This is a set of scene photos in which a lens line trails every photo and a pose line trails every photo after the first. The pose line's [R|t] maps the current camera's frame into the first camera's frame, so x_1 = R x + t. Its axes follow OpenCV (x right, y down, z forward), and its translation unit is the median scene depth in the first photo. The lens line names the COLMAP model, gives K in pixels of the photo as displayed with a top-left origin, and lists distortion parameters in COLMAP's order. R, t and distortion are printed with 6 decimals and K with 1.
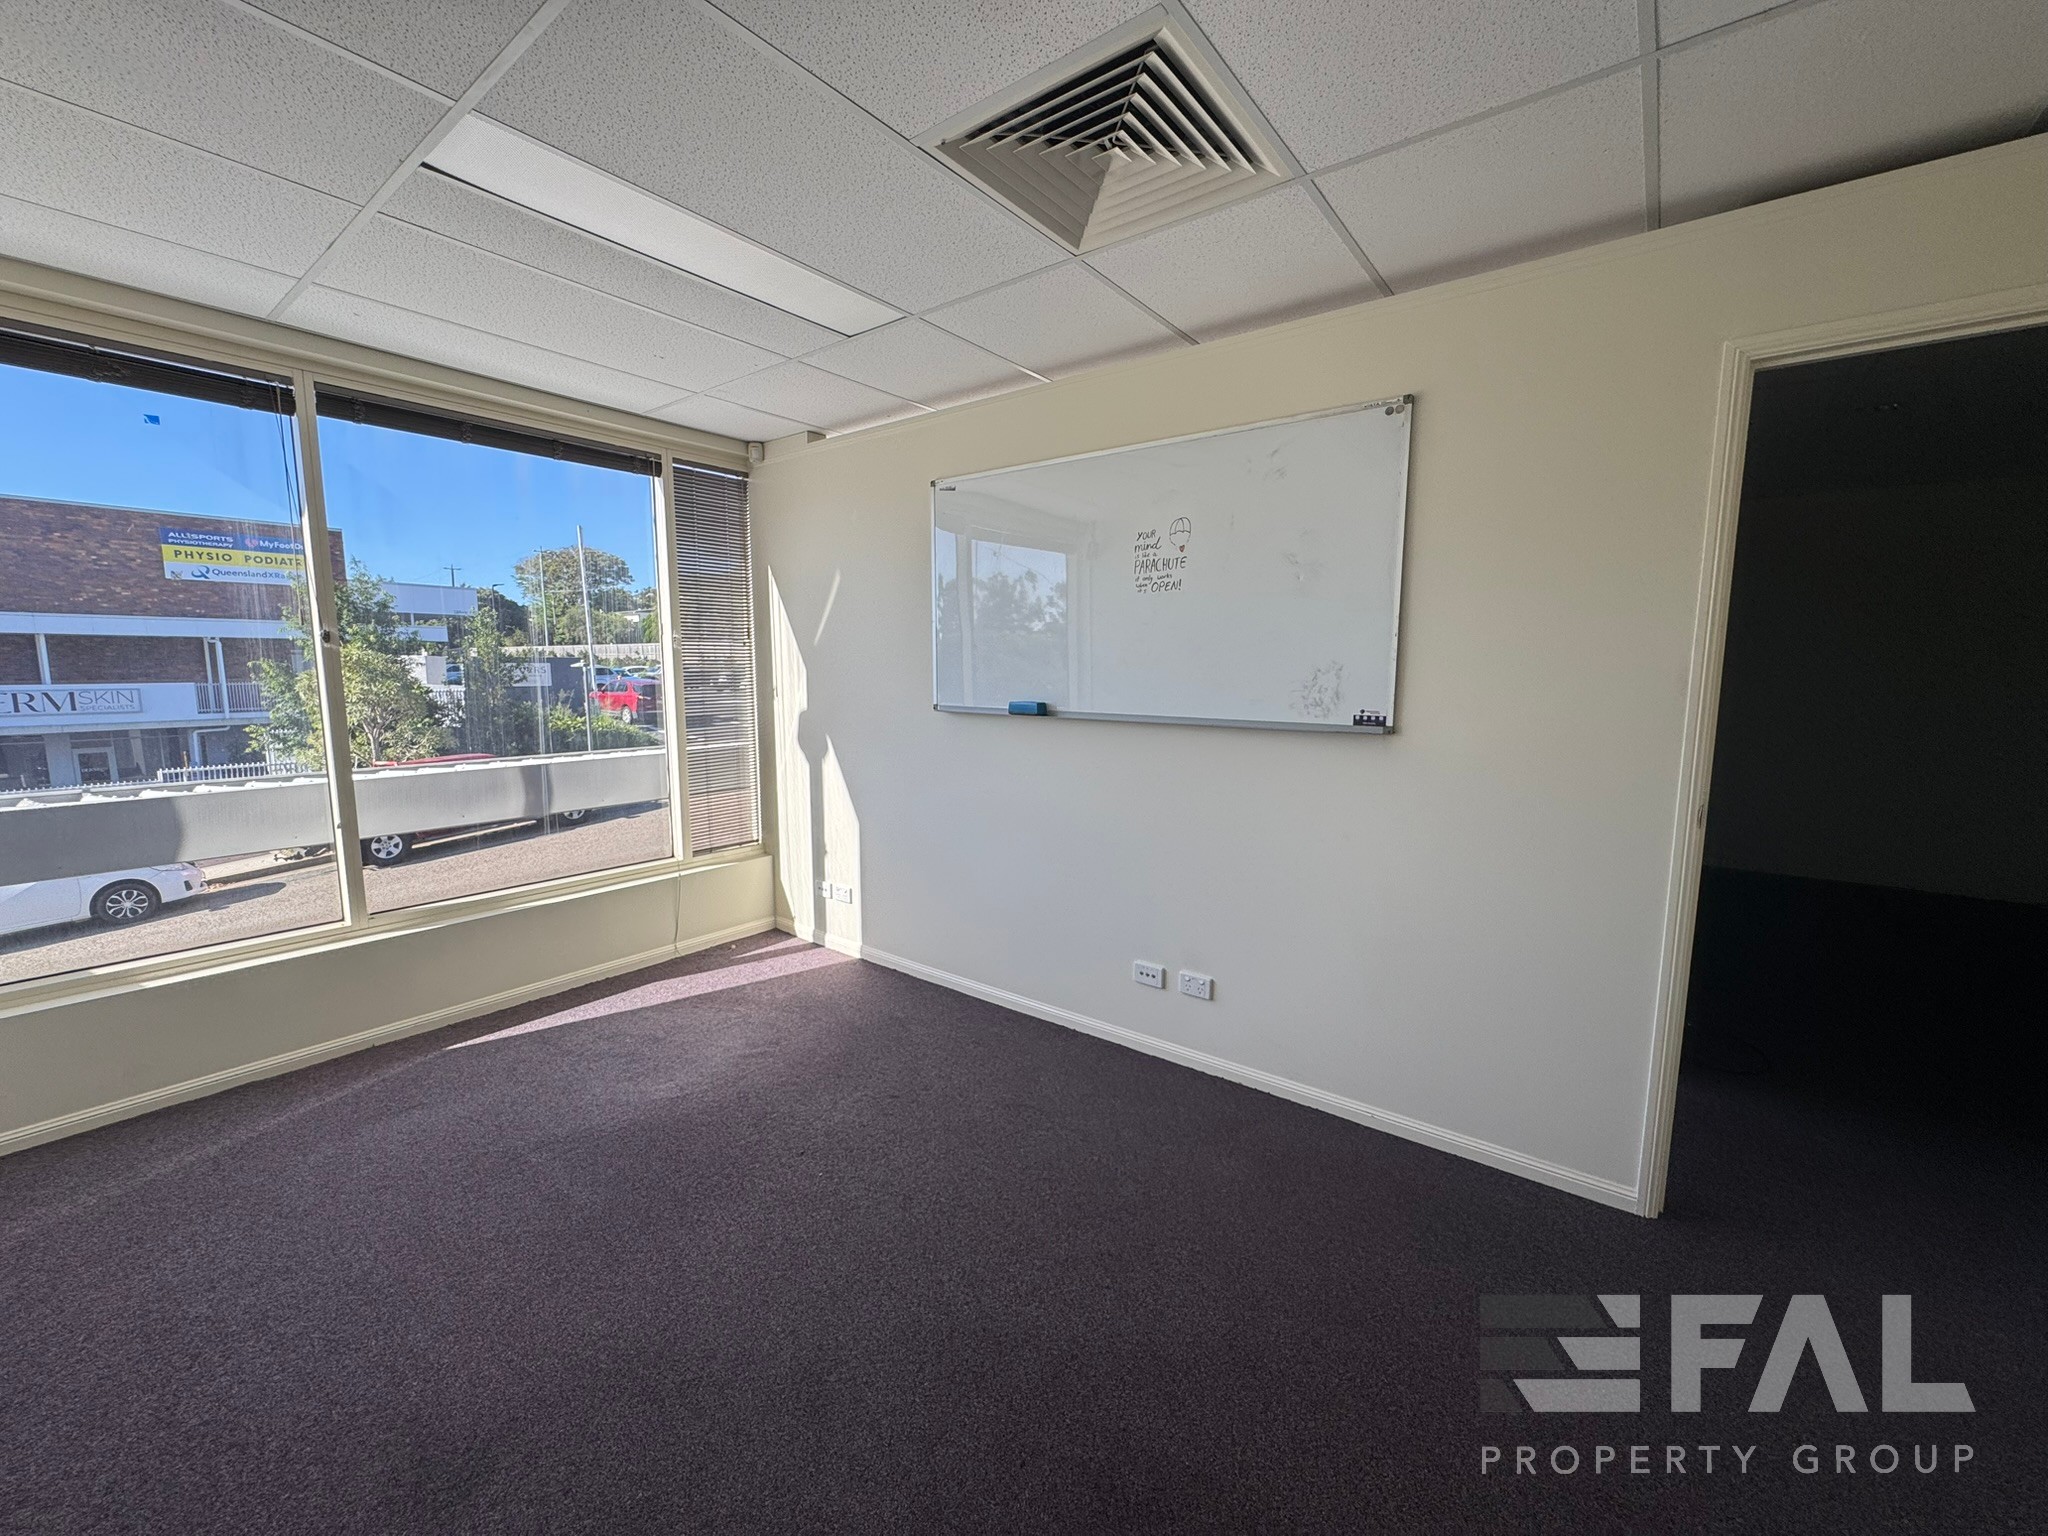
lens RADIAL K [[817.4, 0, 1017.8], [0, 817.4, 779.4], [0, 0, 1]] dist [-0.000404, -0.000213]
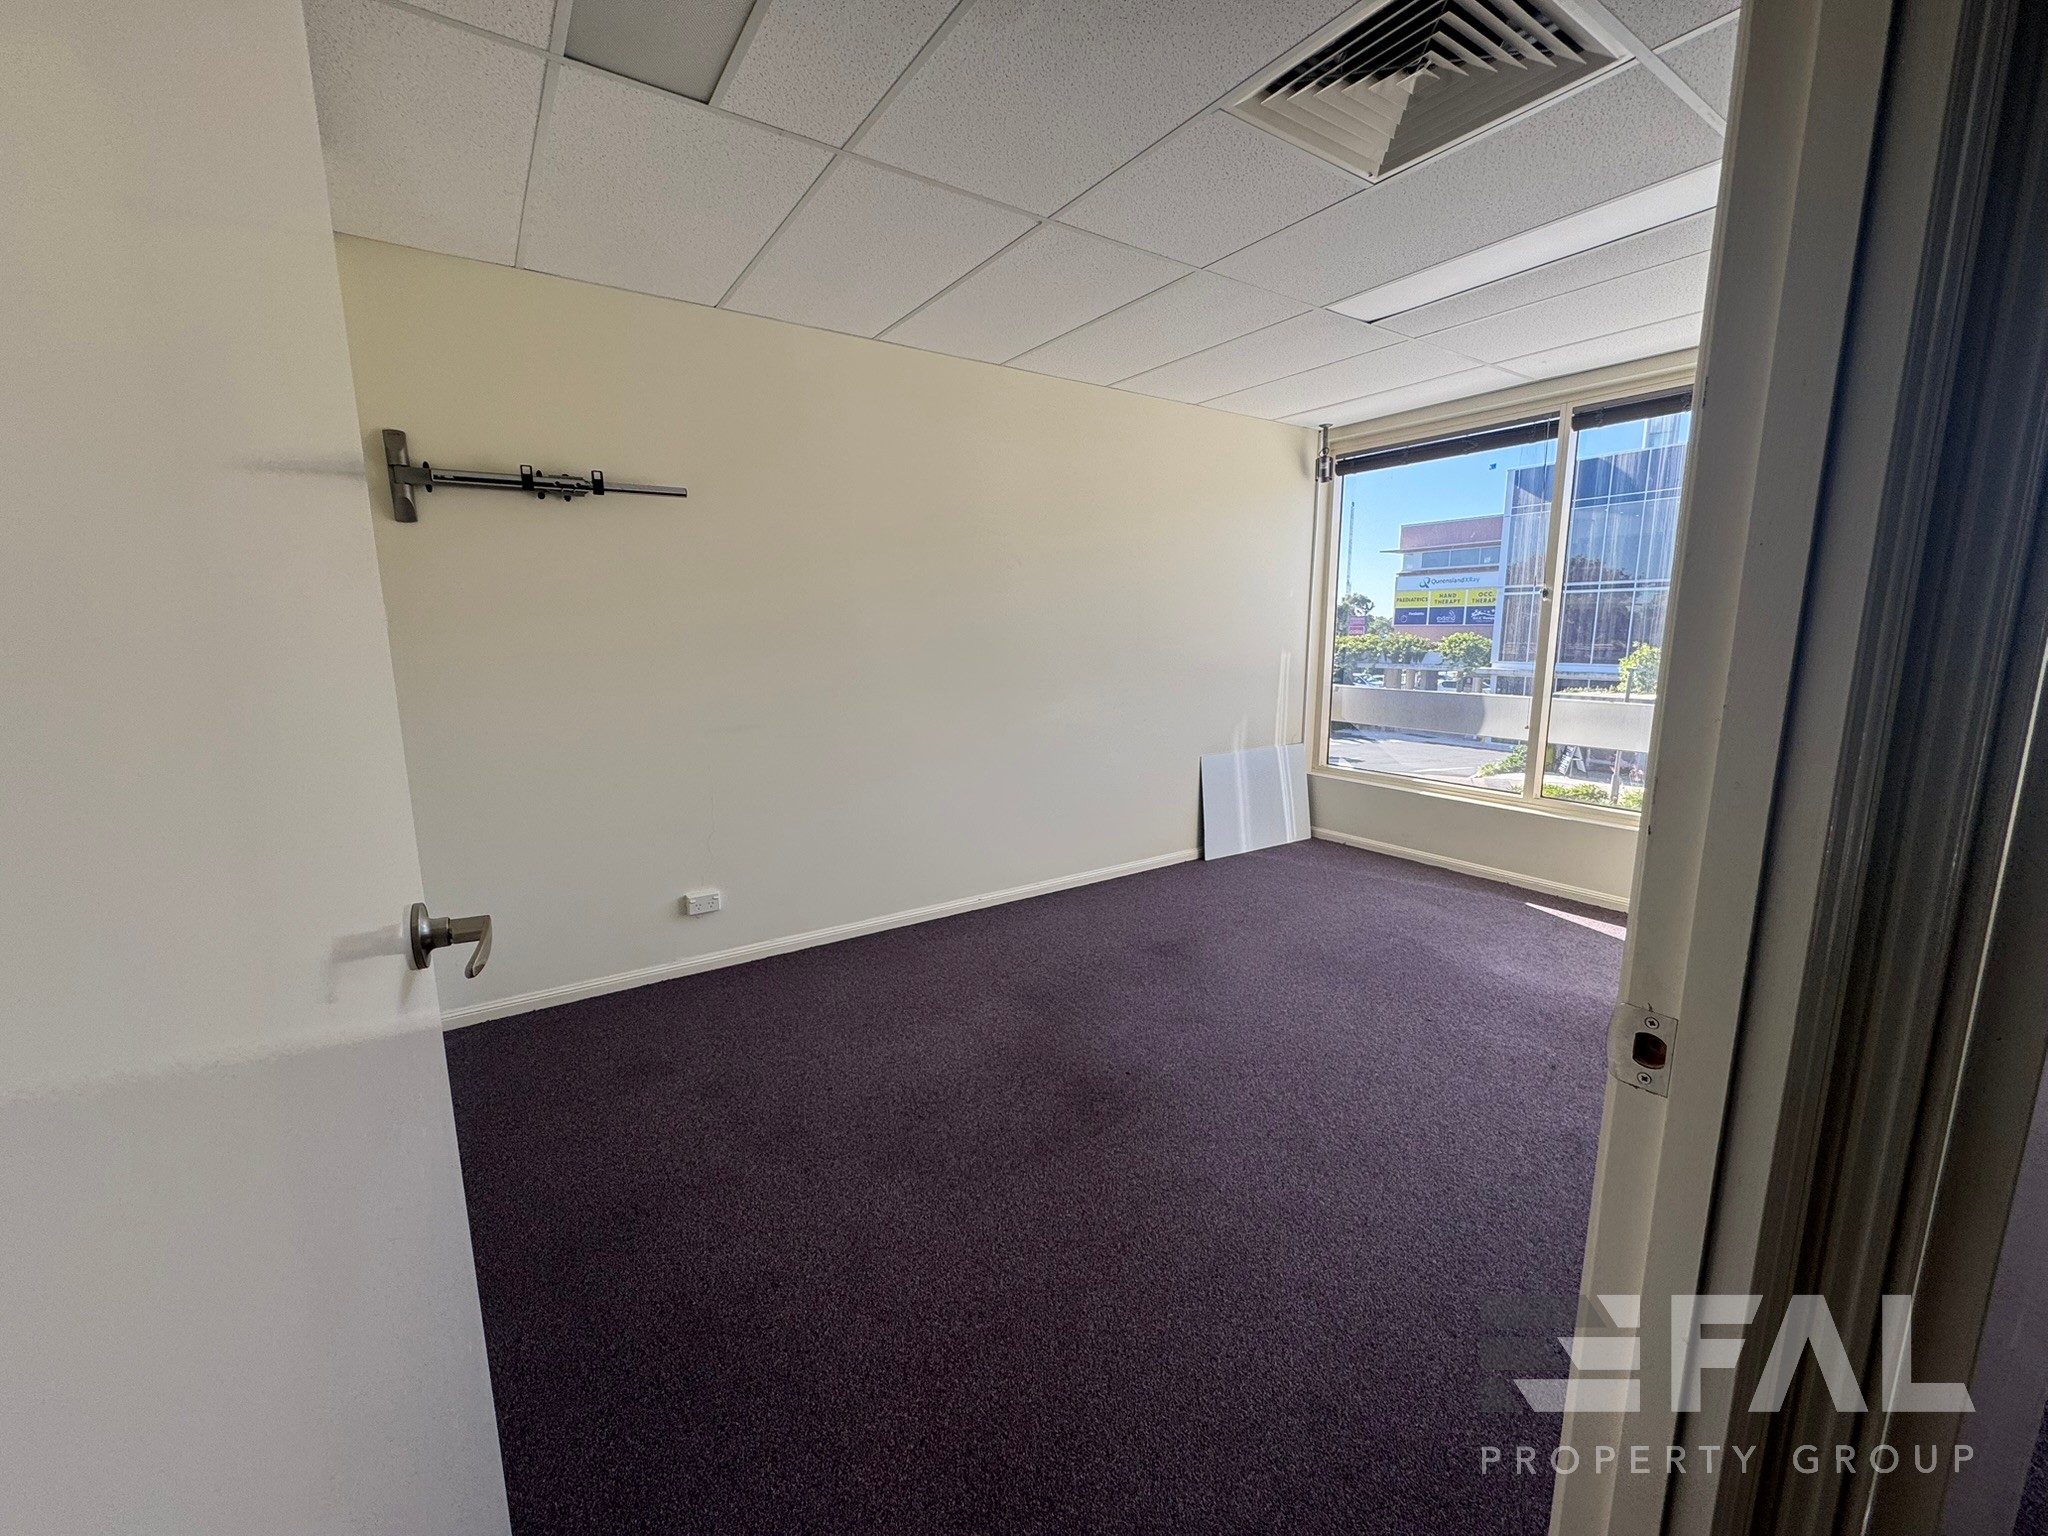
lens RADIAL K [[817.4, 0, 1021.4], [0, 817.4, 772.0], [0, 0, 1]] dist [-0.000404, -0.000213]
pose [[-0.305599, 0.159577, -0.938693, 0.569648], [-0.131988, 0.969239, 0.207739, -0.032992], [0.942968, 0.187381, -0.275136, 0.414517]]
